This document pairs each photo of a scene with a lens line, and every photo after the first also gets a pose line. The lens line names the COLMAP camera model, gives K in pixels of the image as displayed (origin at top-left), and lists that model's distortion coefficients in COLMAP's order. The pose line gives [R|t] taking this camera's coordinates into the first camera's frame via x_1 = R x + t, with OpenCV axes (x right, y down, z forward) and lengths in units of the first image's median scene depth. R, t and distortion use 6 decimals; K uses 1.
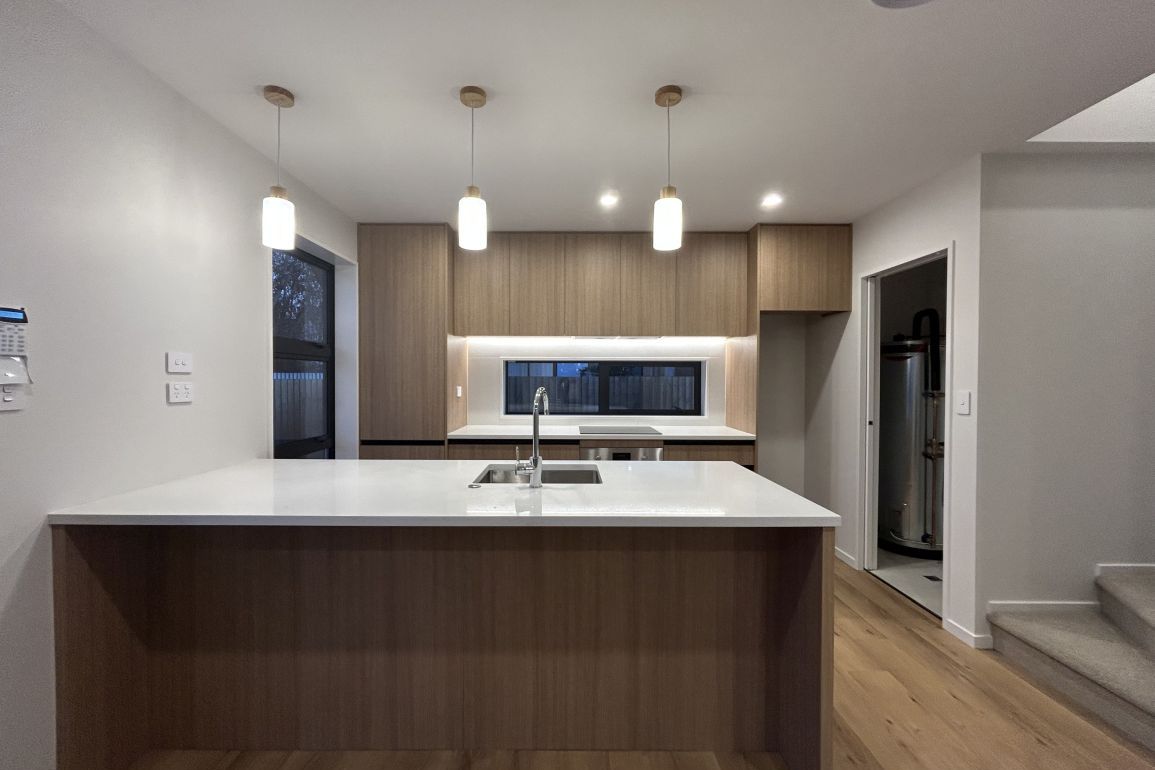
lens RADIAL K [[464.7, 0, 565.8], [0, 464.7, 385.6], [0, 0, 1]] dist [0.001723, 0.000331]
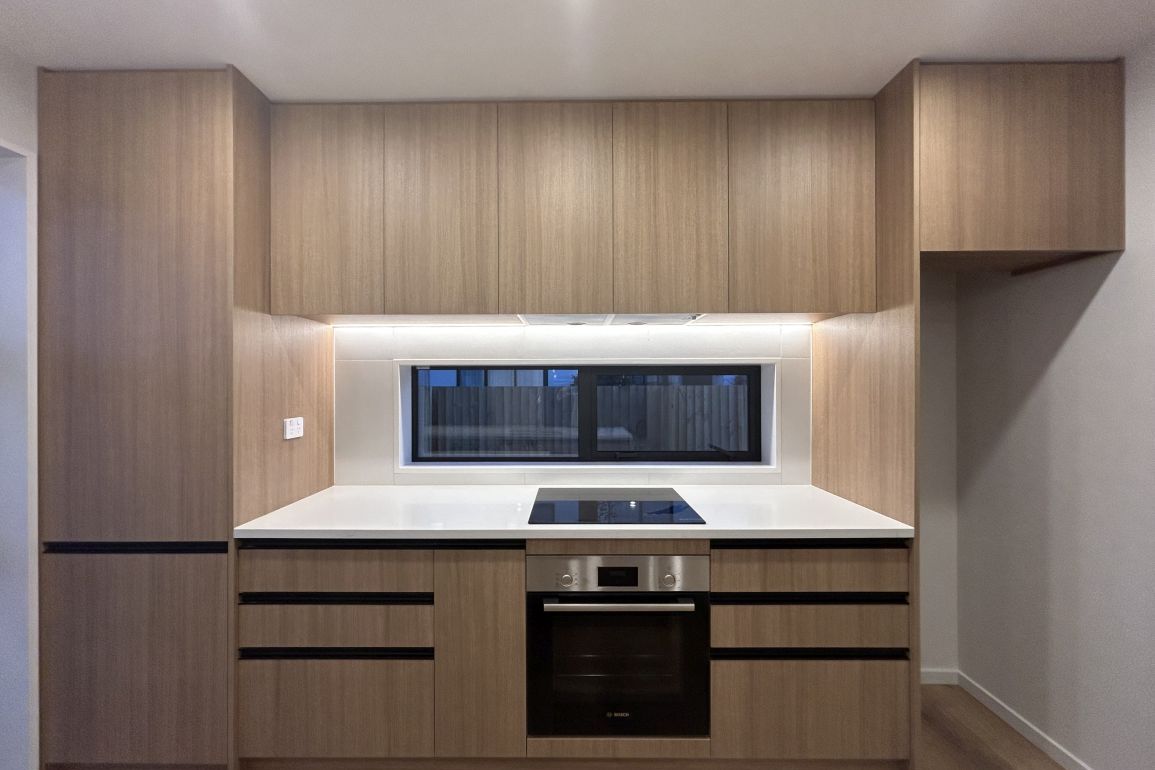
lens RADIAL K [[464.7, 0, 565.8], [0, 464.7, 385.6], [0, 0, 1]] dist [0.001723, 0.000331]
pose [[0.999982, -0.005801, -0.001384, 0.067453], [0.005779, 0.999870, -0.015072, -0.024908], [0.001471, 0.015064, 0.999885, 0.519142]]
